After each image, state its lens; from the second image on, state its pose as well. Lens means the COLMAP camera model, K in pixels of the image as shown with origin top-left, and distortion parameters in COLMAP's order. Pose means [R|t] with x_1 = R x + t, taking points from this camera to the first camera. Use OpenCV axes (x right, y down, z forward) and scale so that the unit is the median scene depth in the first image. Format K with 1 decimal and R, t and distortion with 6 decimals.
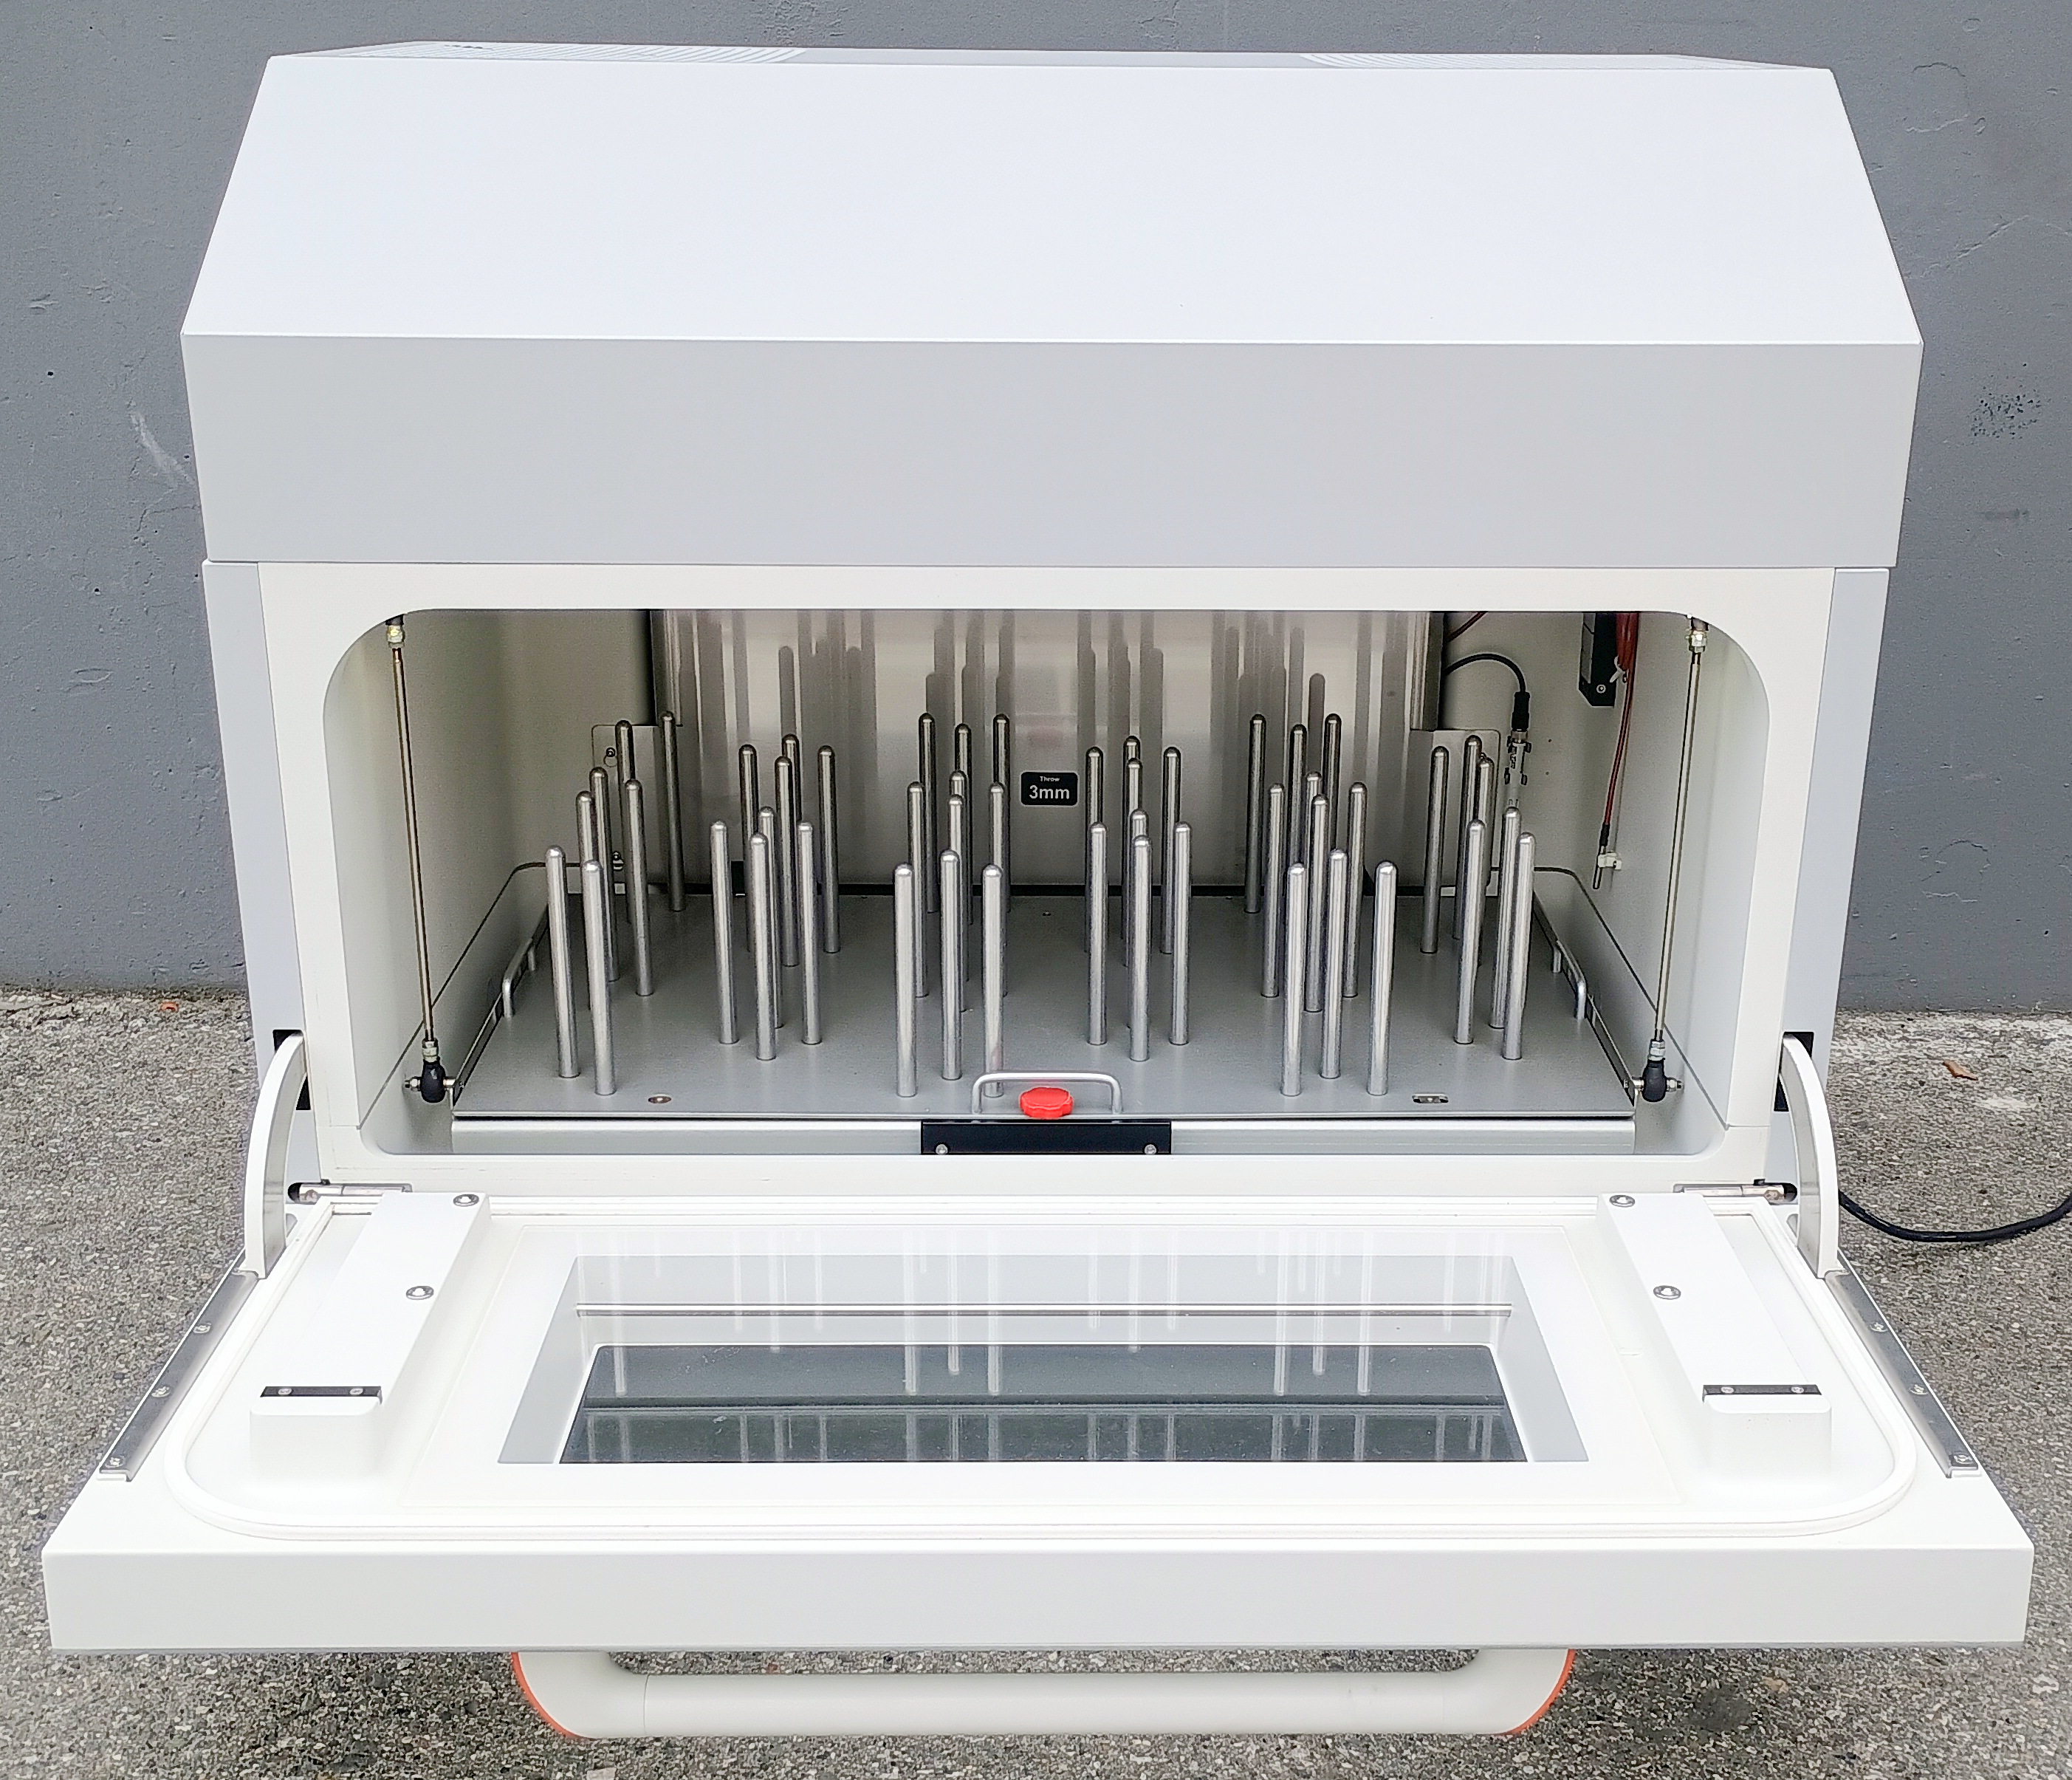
lens RADIAL K [[2544.4, 0, 1036.9], [0, 2544.4, 890.4], [0, 0, 1]] dist [0.011338, 0.000000]
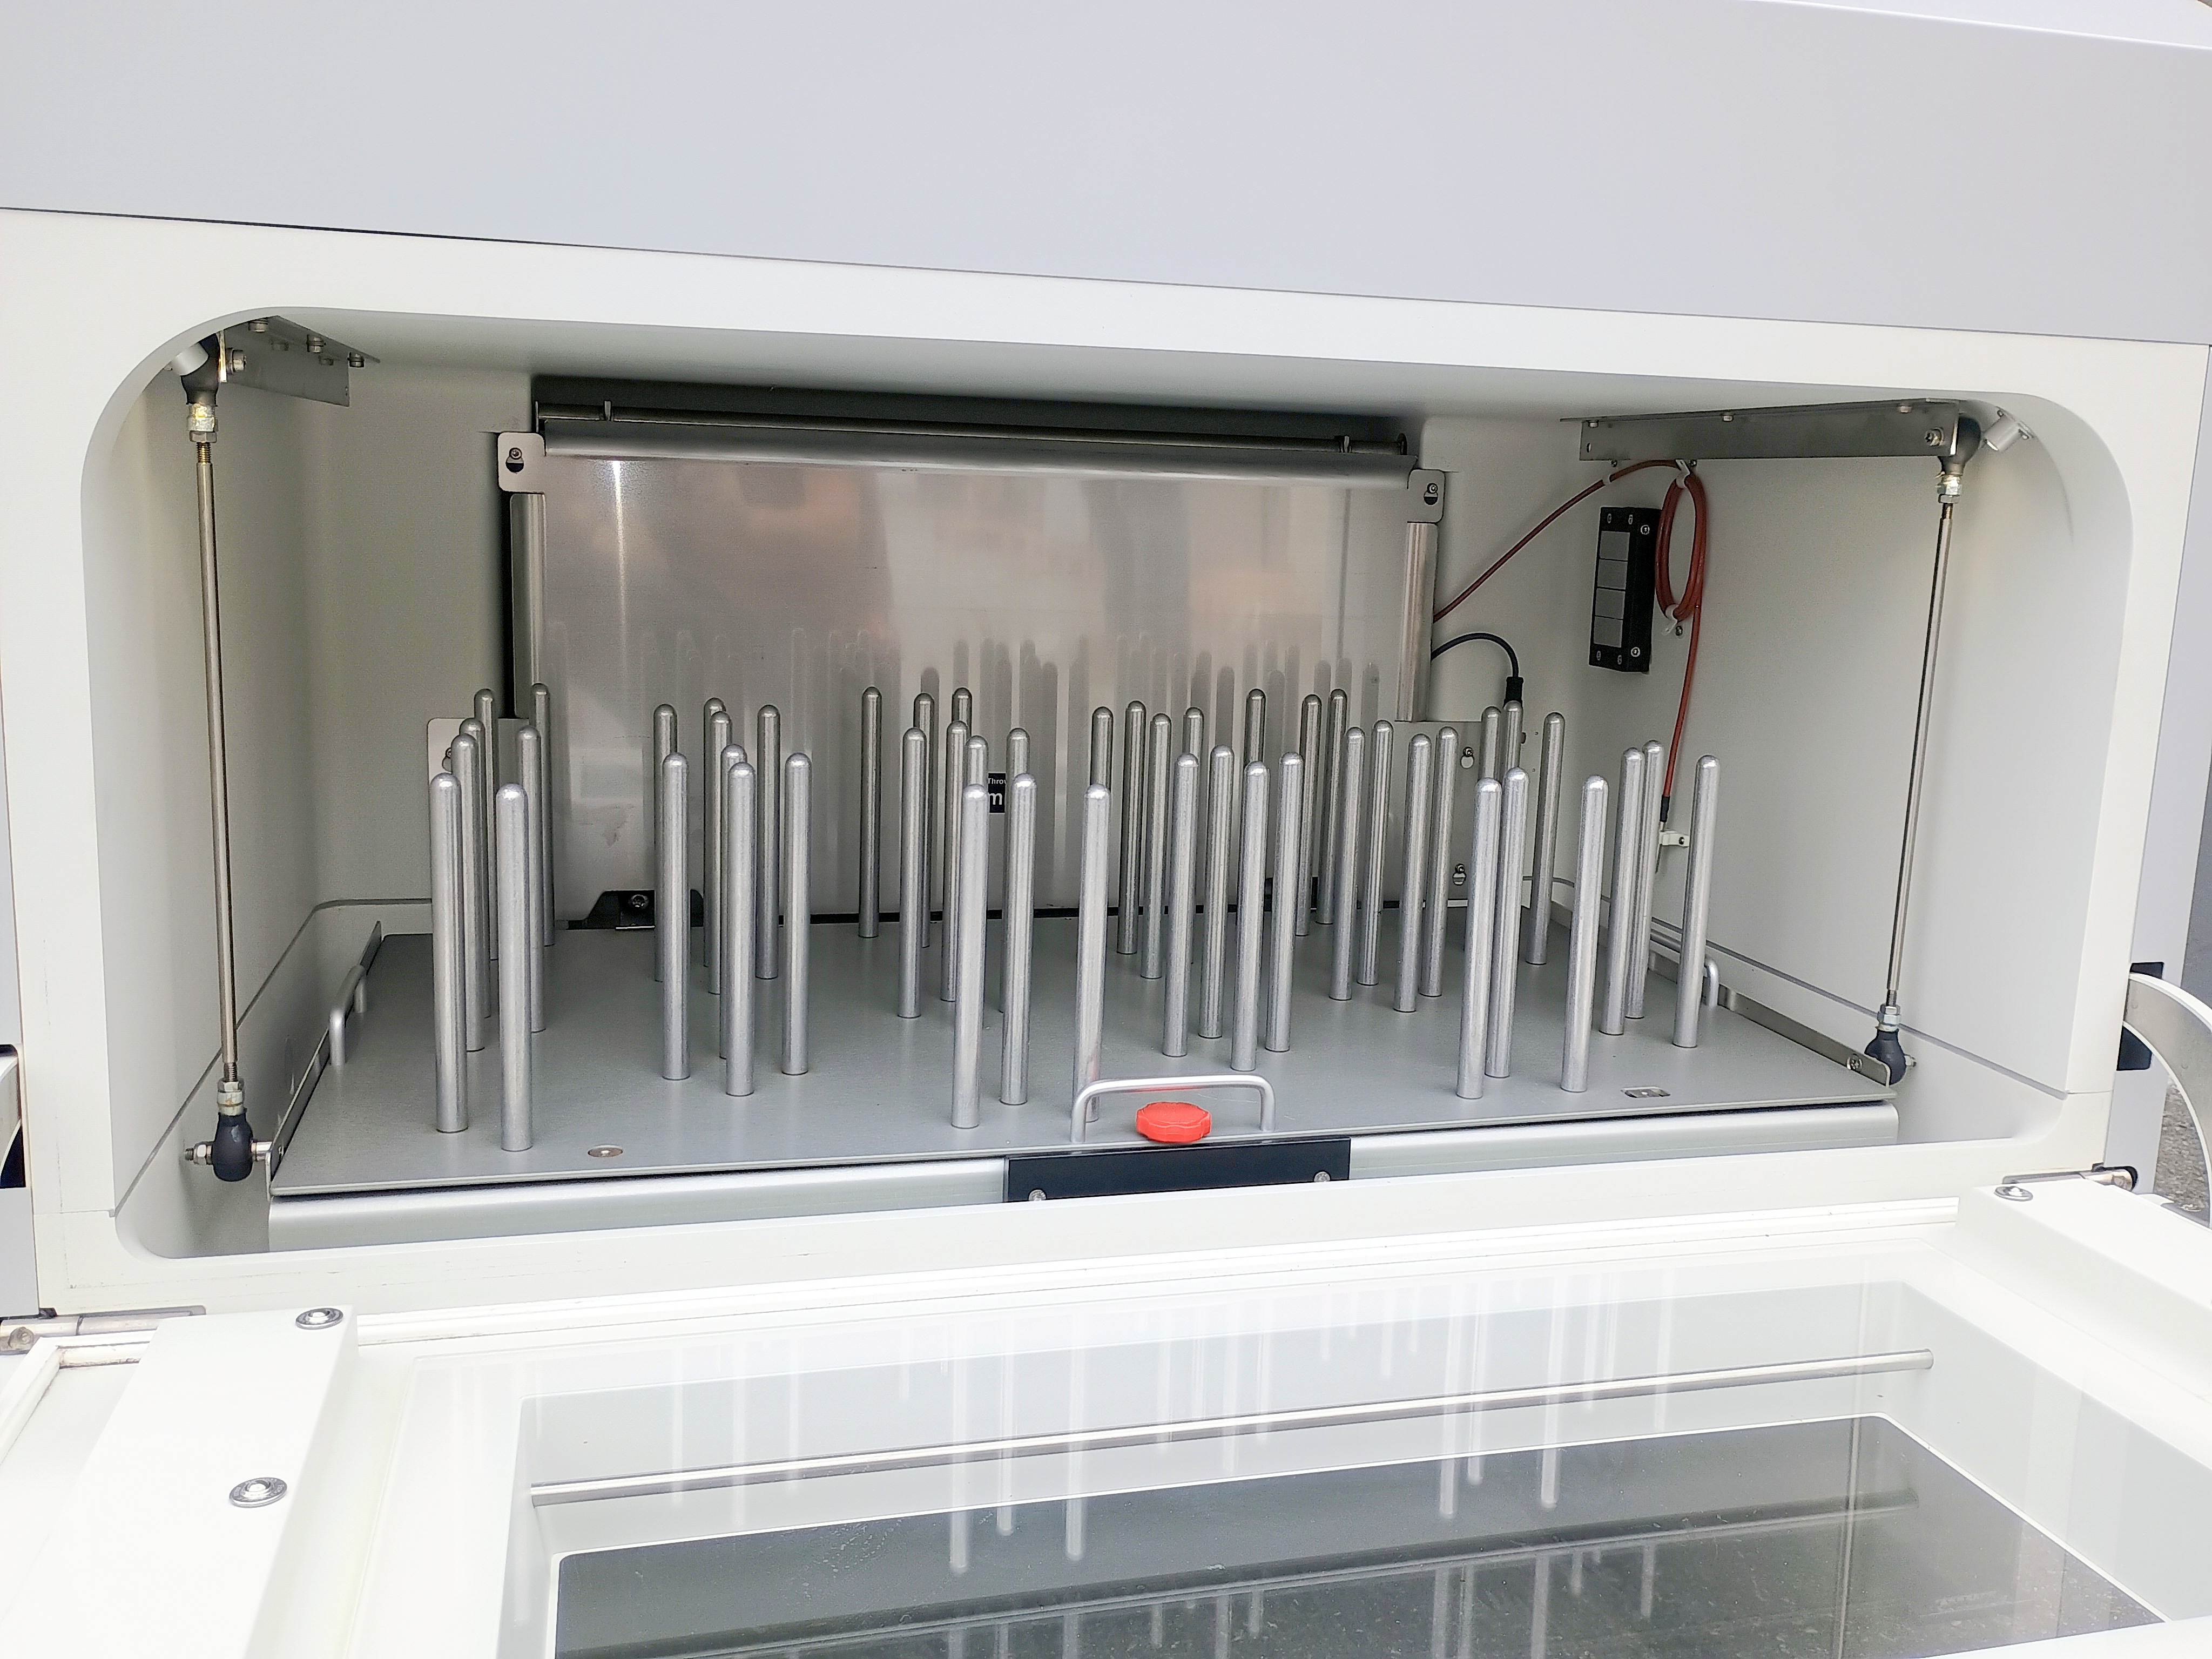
lens RADIAL K [[1875.8, 0, 1107.2], [0, 1875.8, 831.2], [0, 0, 1]] dist [0.036347, -0.026099]
pose [[0.967809, -0.014344, 0.251275, -0.144516], [0.049311, 0.989832, -0.133420, 0.071673], [-0.246806, 0.141516, 0.958676, 0.482837]]
